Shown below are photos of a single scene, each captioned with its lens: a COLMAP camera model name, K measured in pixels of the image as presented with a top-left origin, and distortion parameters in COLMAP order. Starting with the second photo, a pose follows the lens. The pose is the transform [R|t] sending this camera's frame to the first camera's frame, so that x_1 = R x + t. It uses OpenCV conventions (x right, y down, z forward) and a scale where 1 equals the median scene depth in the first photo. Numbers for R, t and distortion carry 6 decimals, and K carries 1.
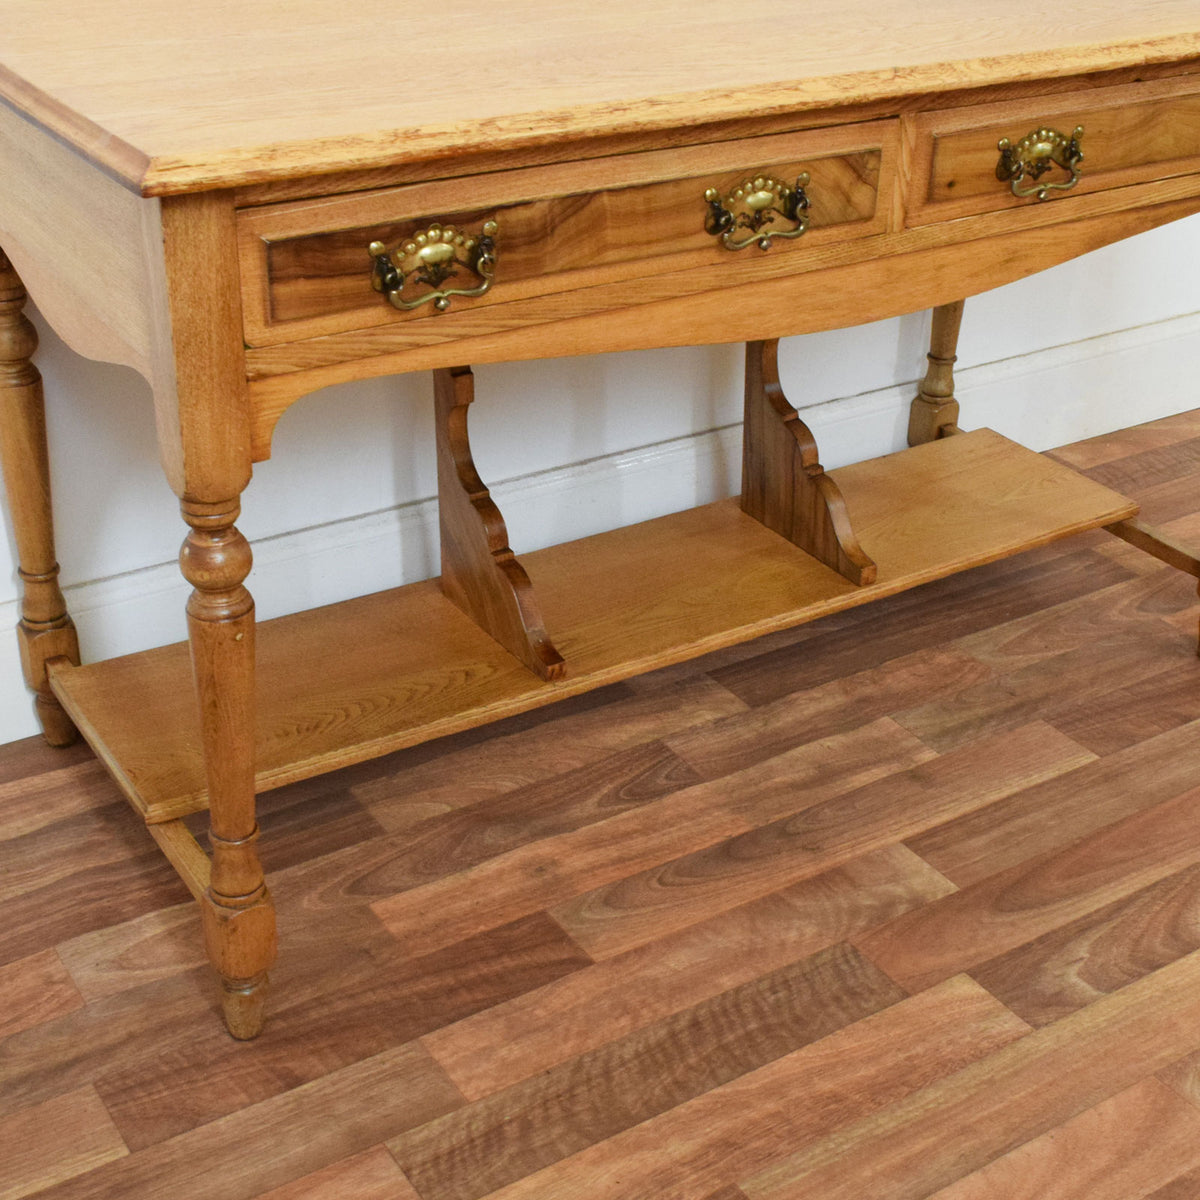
lens RADIAL K [[1767.8, 0, 600.0], [0, 1767.8, 600.0], [0, 0, 1]] dist [-0.039206, 0.052092]
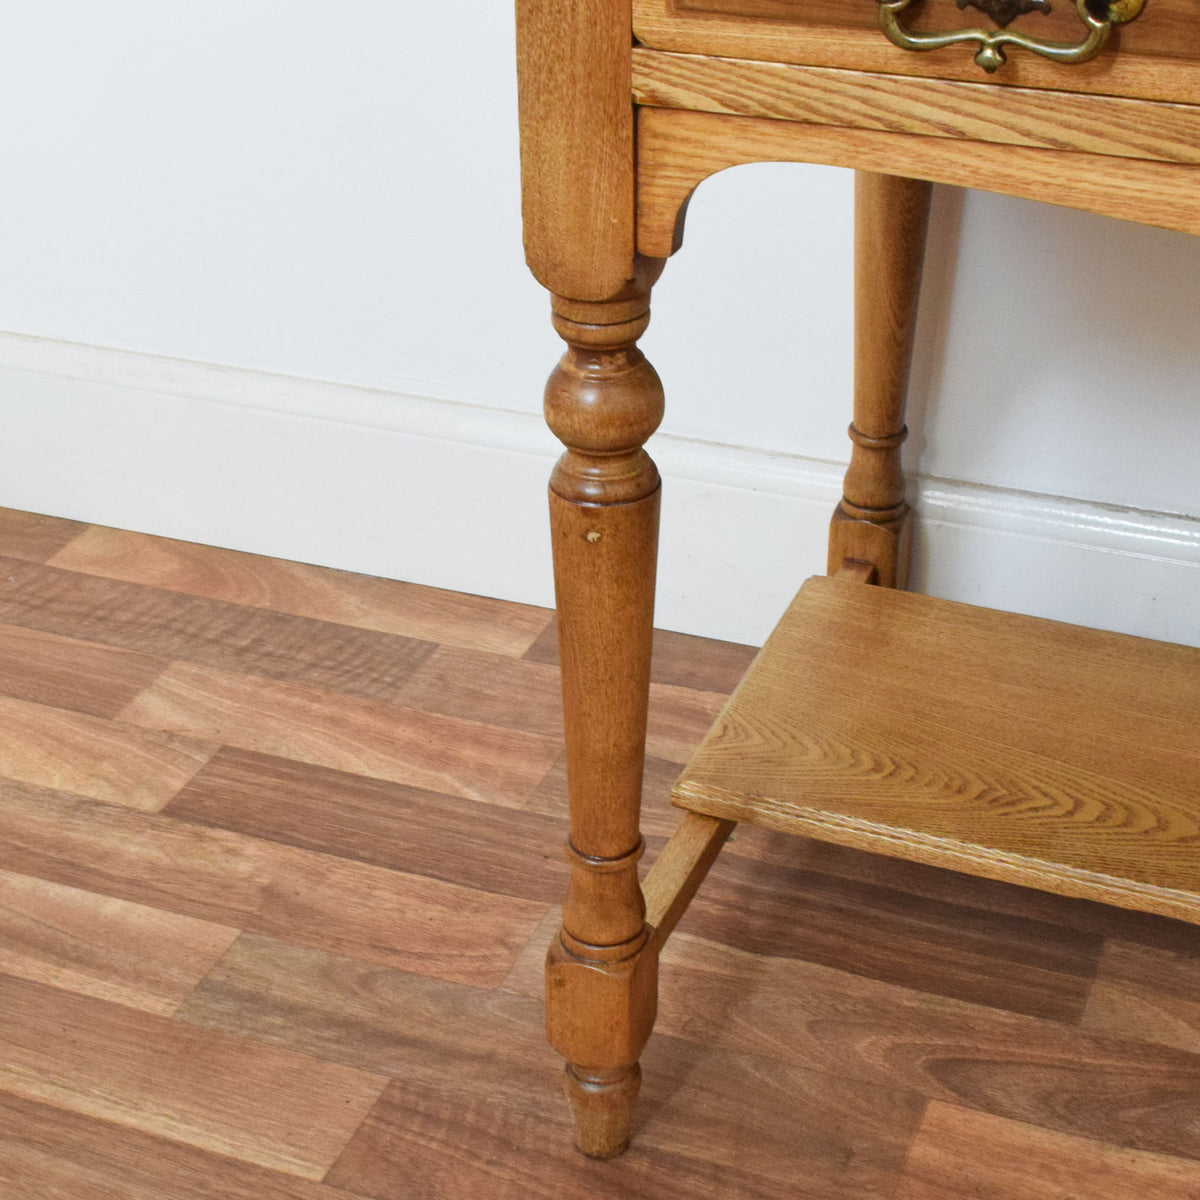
lens RADIAL K [[2169.7, 0, 600.2], [0, 2169.7, 698.4], [0, 0, 1]] dist [-0.026263, -0.019285]
pose [[0.580330, 0.406759, -0.705524, 0.303933], [-0.366885, 0.904020, 0.219417, -0.082107], [0.727058, 0.131512, 0.673863, 0.445360]]
